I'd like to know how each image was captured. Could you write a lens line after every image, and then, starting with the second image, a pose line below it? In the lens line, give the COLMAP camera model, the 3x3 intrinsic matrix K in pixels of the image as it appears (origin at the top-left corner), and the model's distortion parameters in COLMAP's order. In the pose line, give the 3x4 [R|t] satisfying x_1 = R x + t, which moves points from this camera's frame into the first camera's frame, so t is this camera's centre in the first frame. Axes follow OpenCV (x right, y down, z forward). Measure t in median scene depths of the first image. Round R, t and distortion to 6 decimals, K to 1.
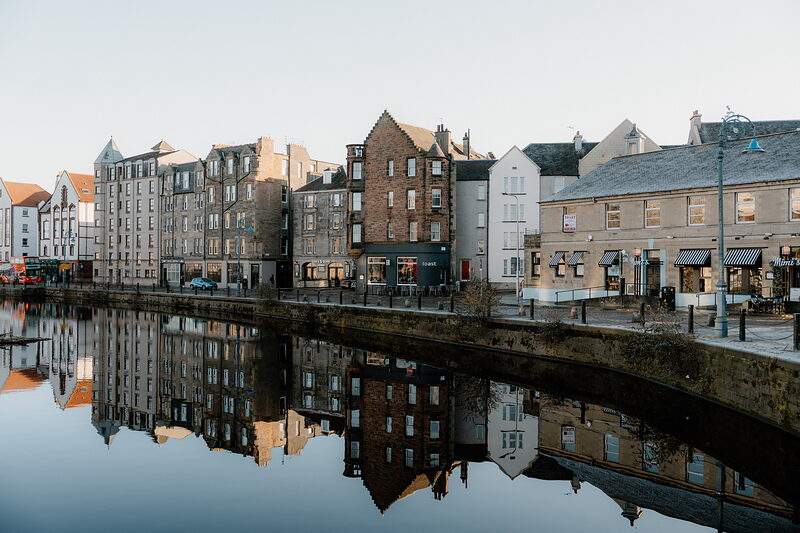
lens RADIAL K [[1032.8, 0, 400.0], [0, 1032.8, 266.5], [0, 0, 1]] dist [-0.098939, 0.000802]
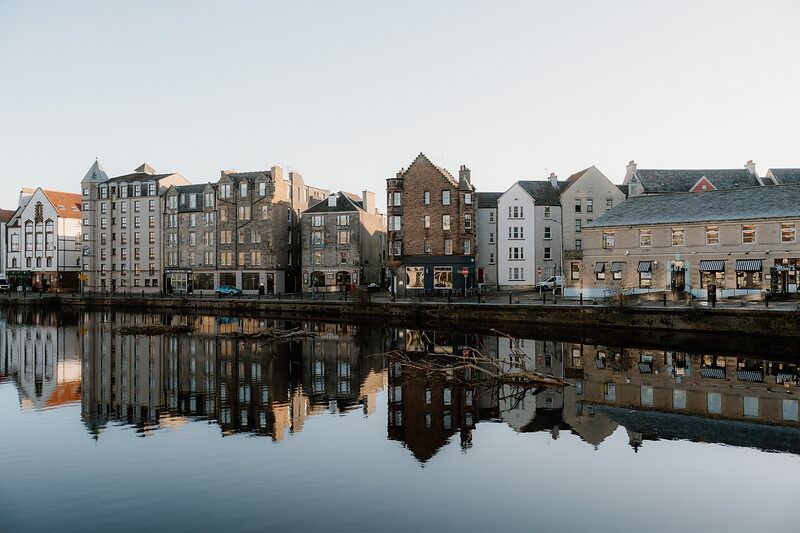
lens RADIAL K [[1032.8, 0, 400.0], [0, 1032.8, 266.5], [0, 0, 1]] dist [-0.098939, 0.000802]
pose [[0.928408, -0.008501, 0.371464, -0.442163], [0.010326, 0.999942, -0.002923, -0.005049], [-0.371418, 0.006550, 0.928443, -0.156806]]
